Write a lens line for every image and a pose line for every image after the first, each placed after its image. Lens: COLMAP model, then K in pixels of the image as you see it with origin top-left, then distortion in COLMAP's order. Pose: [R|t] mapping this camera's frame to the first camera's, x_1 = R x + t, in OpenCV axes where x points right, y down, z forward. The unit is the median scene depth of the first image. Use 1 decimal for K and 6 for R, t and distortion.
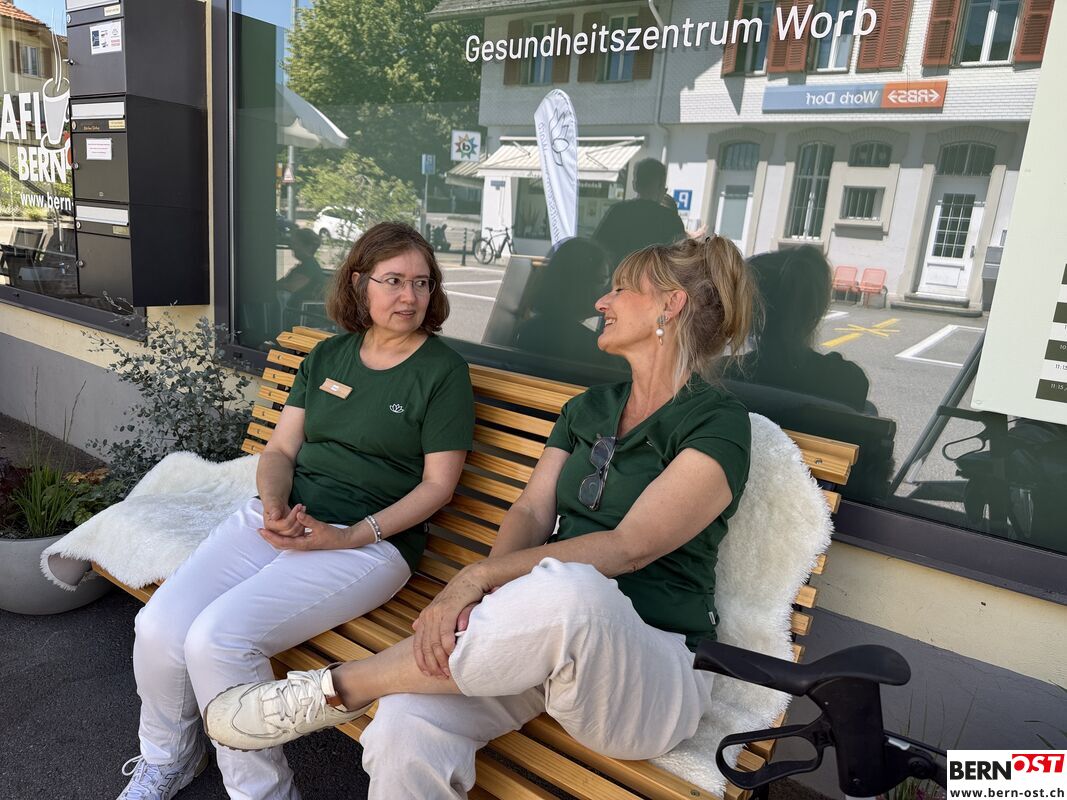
lens RADIAL K [[758.5, 0, 533.5], [0, 758.5, 400.0], [0, 0, 1]] dist [0.049153, -0.072840]
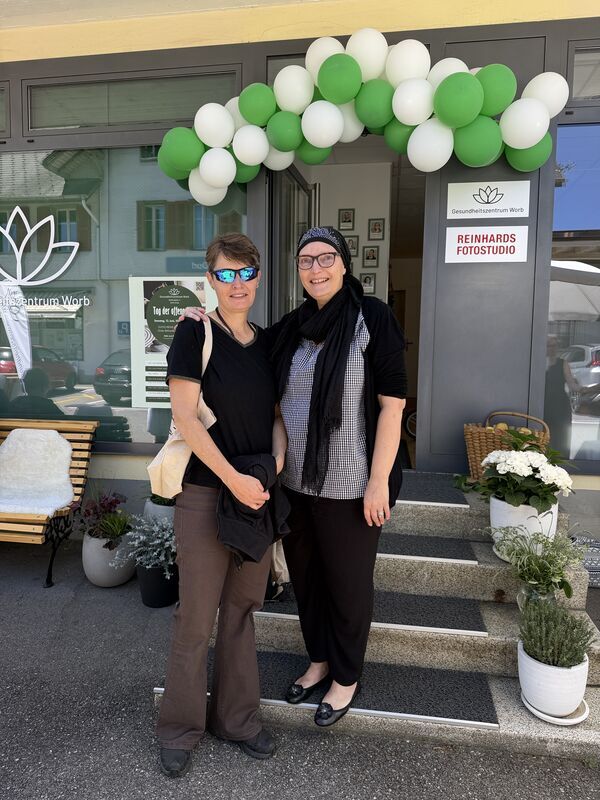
lens RADIAL K [[563.2, 0, 300.0], [0, 563.2, 400.0], [0, 0, 1]] dist [0.003748, -0.010780]
pose [[0.895146, -0.103739, 0.433535, 0.117032], [0.154147, 0.984583, -0.082680, 0.249582], [-0.418274, 0.140838, 0.897336, -1.336895]]
